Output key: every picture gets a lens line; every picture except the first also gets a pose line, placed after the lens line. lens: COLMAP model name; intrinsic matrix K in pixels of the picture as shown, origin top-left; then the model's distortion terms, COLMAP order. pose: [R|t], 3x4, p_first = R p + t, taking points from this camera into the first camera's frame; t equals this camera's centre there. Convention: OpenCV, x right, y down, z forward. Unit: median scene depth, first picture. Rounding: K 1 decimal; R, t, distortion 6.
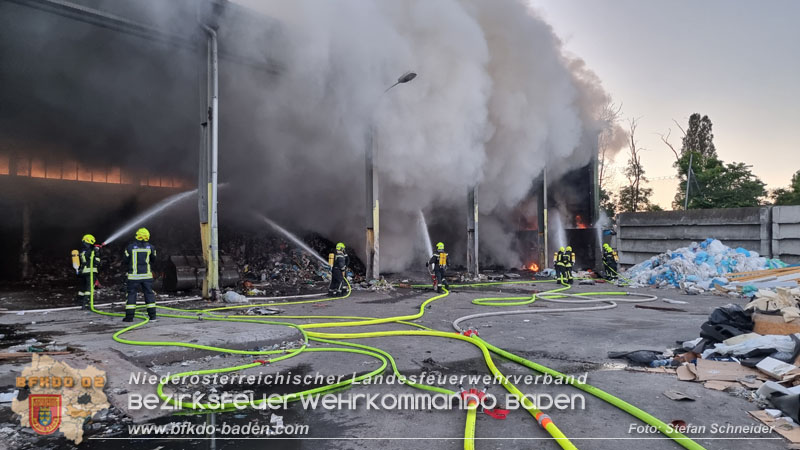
lens RADIAL K [[570.2, 0, 400.0], [0, 570.2, 225.0], [0, 0, 1]] dist [0.044015, -0.007783]
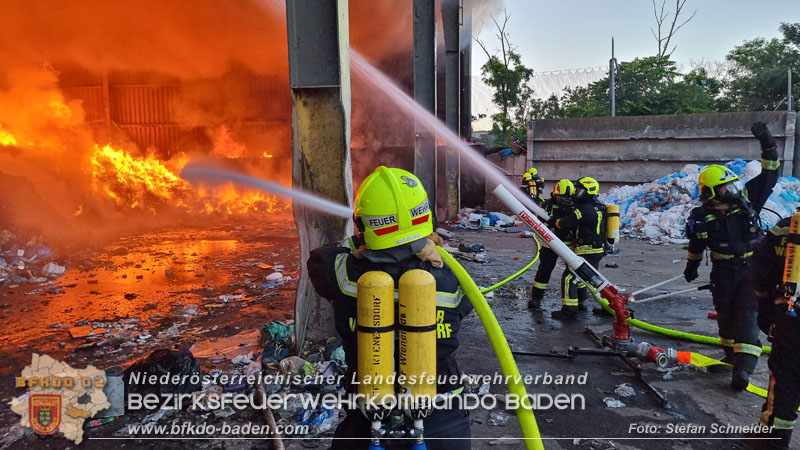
lens RADIAL K [[570.2, 0, 400.0], [0, 570.2, 225.0], [0, 0, 1]] dist [0.044015, -0.007783]
pose [[0.838842, -0.054817, 0.541609, -0.100673], [-0.014488, 0.992317, 0.122873, 0.020787], [-0.544183, -0.110918, 0.831602, 0.595736]]
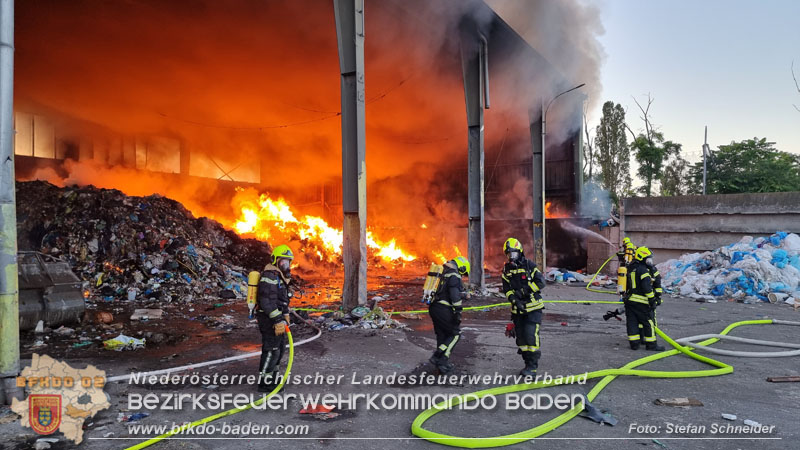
lens RADIAL K [[570.2, 0, 400.0], [0, 570.2, 225.0], [0, 0, 1]] dist [0.044015, -0.007783]
pose [[0.976191, 0.004949, 0.216855, -0.090940], [-0.008268, 0.999862, 0.014402, 0.007337], [-0.216754, -0.015852, 0.976098, 0.336397]]
